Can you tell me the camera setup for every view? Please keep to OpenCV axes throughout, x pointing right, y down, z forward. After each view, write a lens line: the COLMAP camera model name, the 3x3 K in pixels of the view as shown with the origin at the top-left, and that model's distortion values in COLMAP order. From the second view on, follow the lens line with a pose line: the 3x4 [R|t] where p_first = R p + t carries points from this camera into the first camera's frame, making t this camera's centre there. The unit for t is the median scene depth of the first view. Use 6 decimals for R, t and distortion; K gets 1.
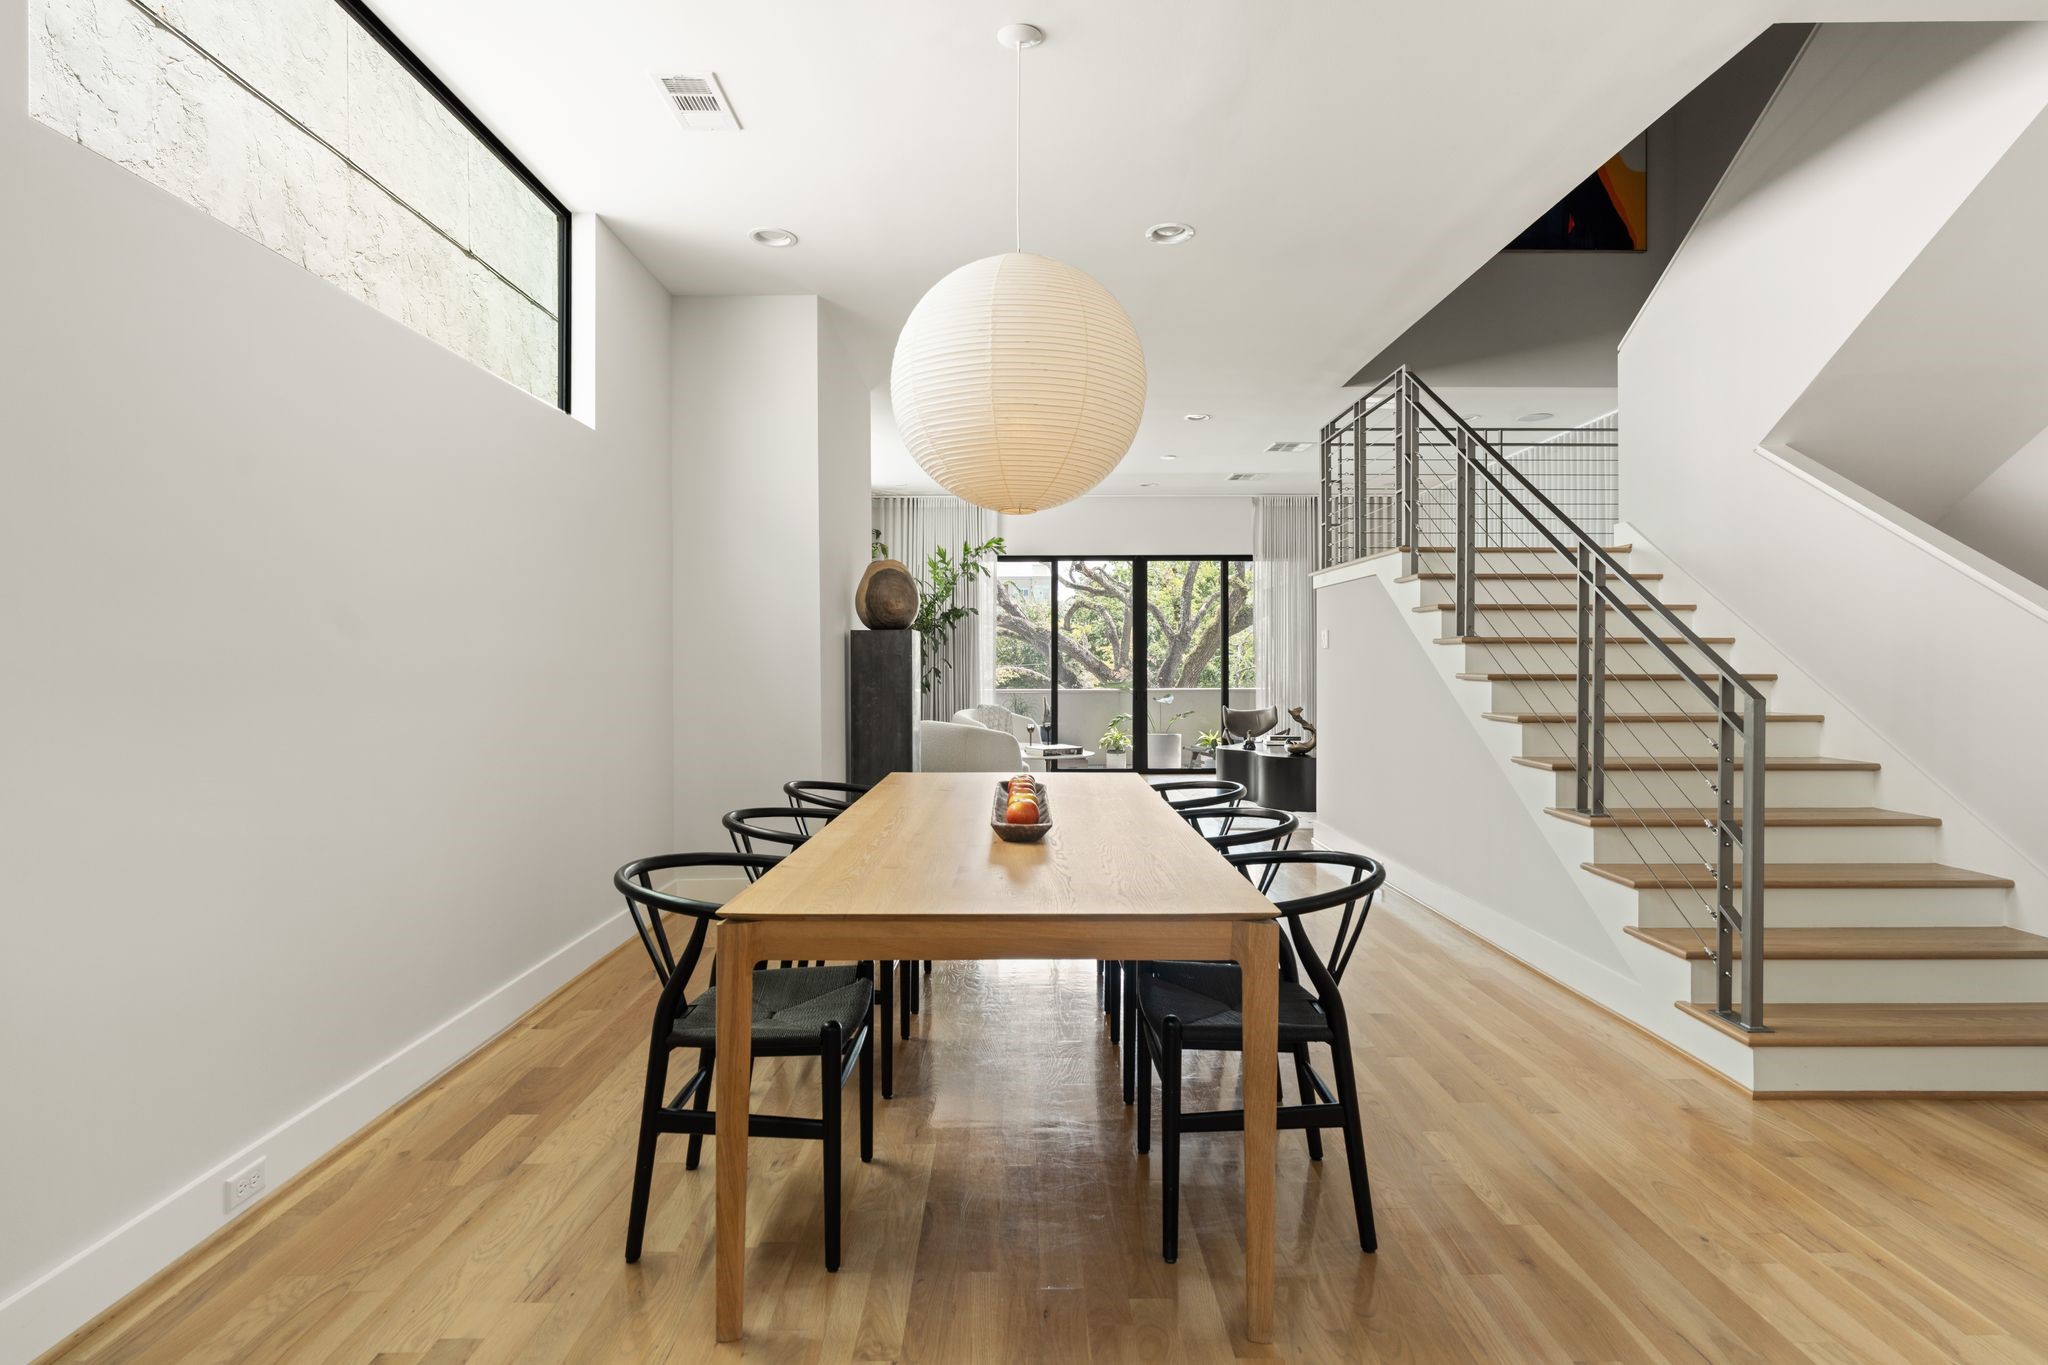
lens RADIAL K [[1193.4, 0, 1017.8], [0, 1193.4, 652.5], [0, 0, 1]] dist [0.001514, 0.001300]
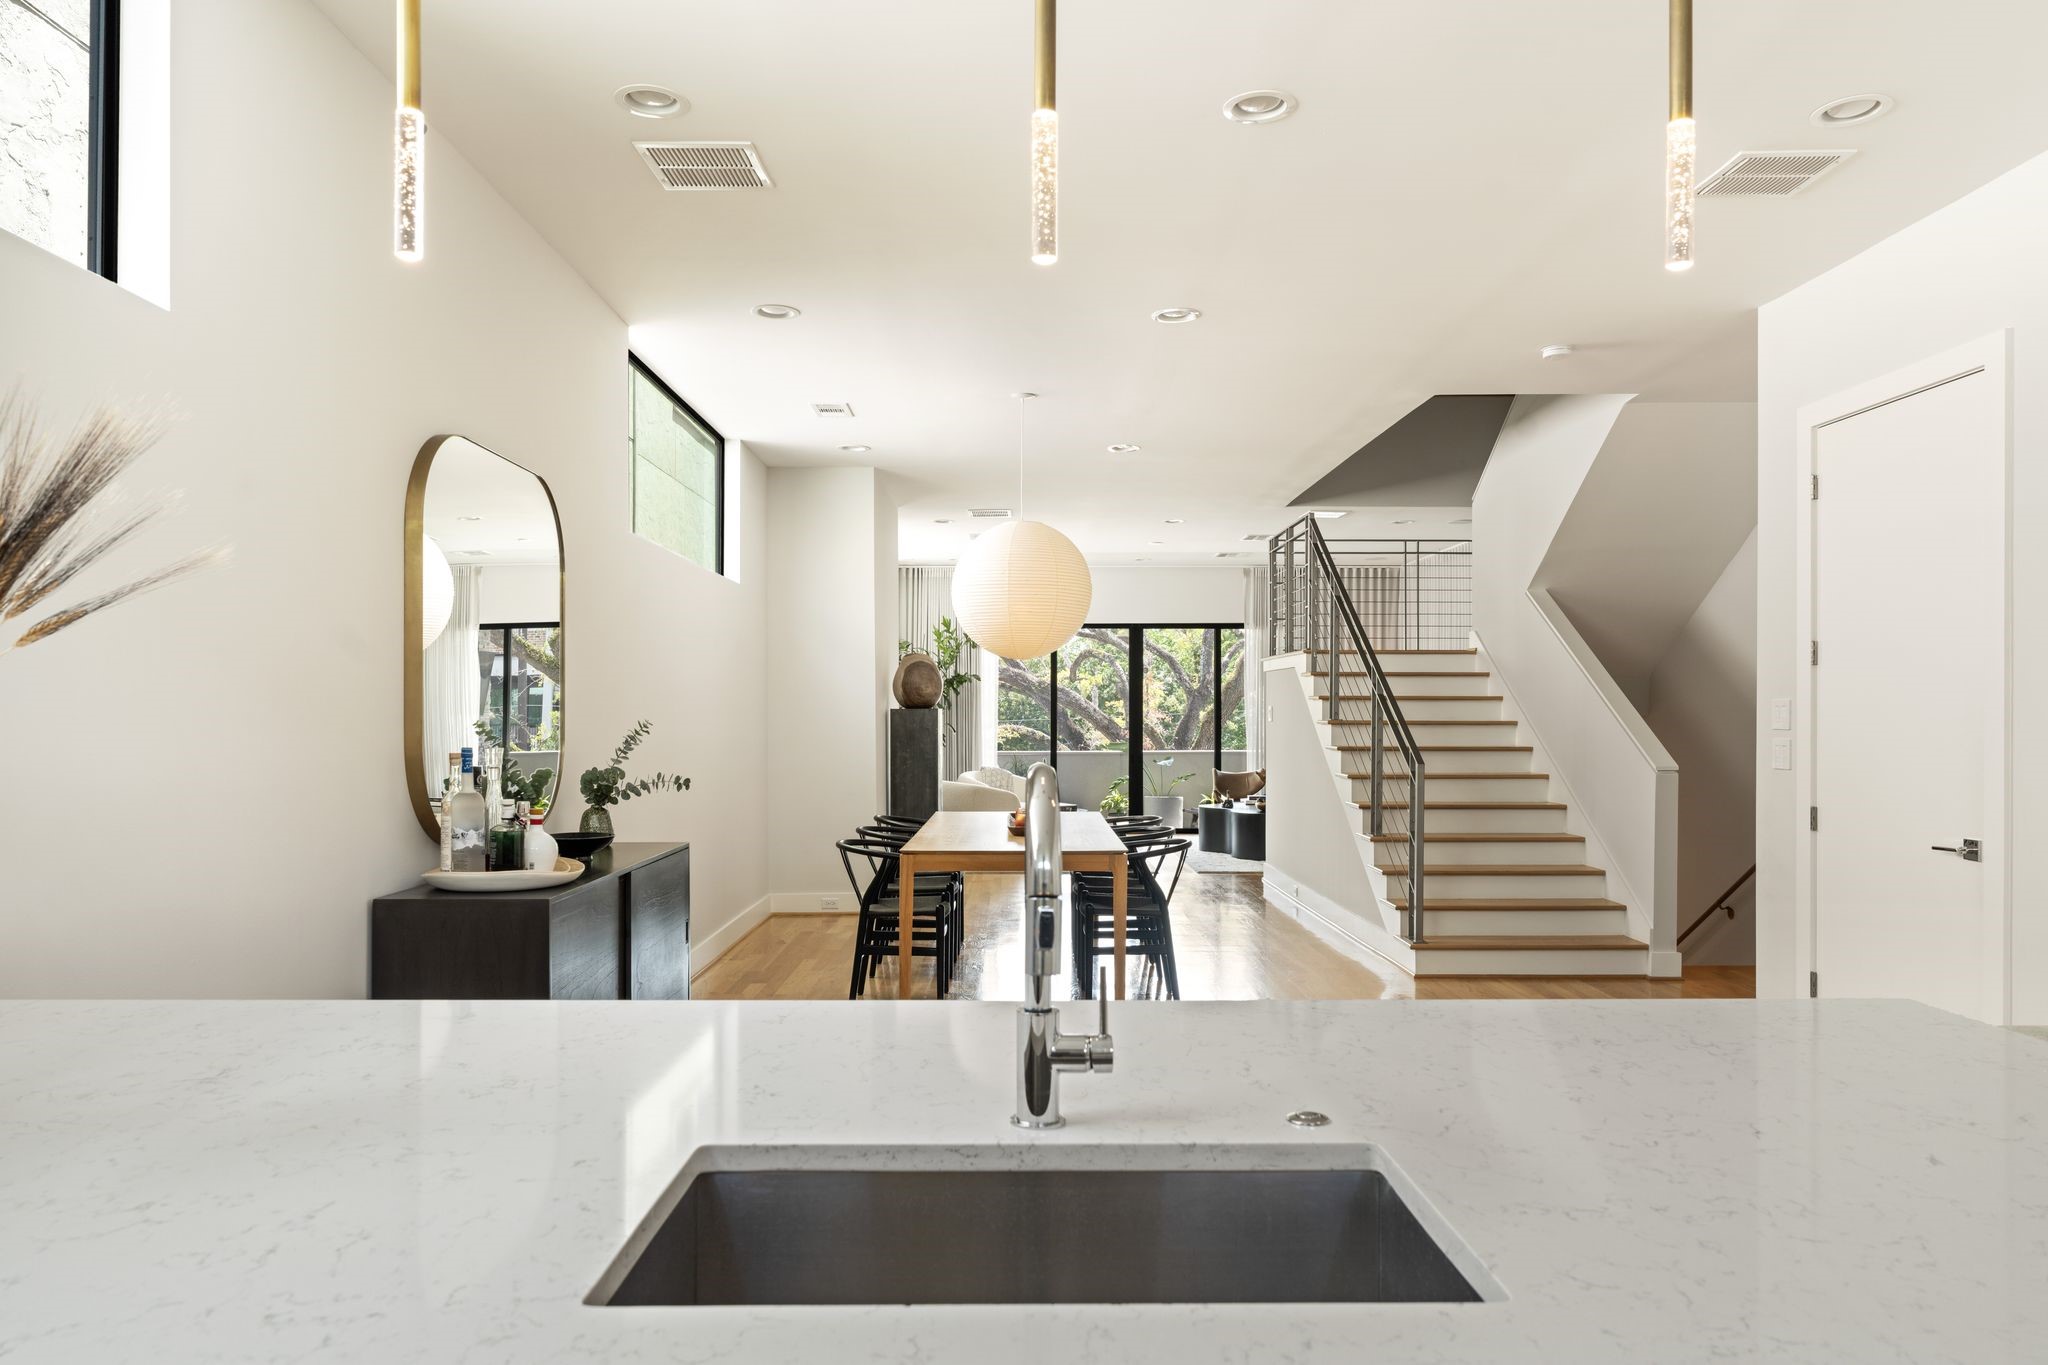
lens RADIAL K [[1787.9, 0, 1024.0], [0, 1787.9, 682.5], [0, 0, 1]] dist [-0.005749, 0.002465]
pose [[0.999985, 0.001748, 0.005143, -0.003358], [-0.001730, 0.999992, -0.003659, -0.027289], [-0.005149, 0.003650, 0.999980, -0.631718]]
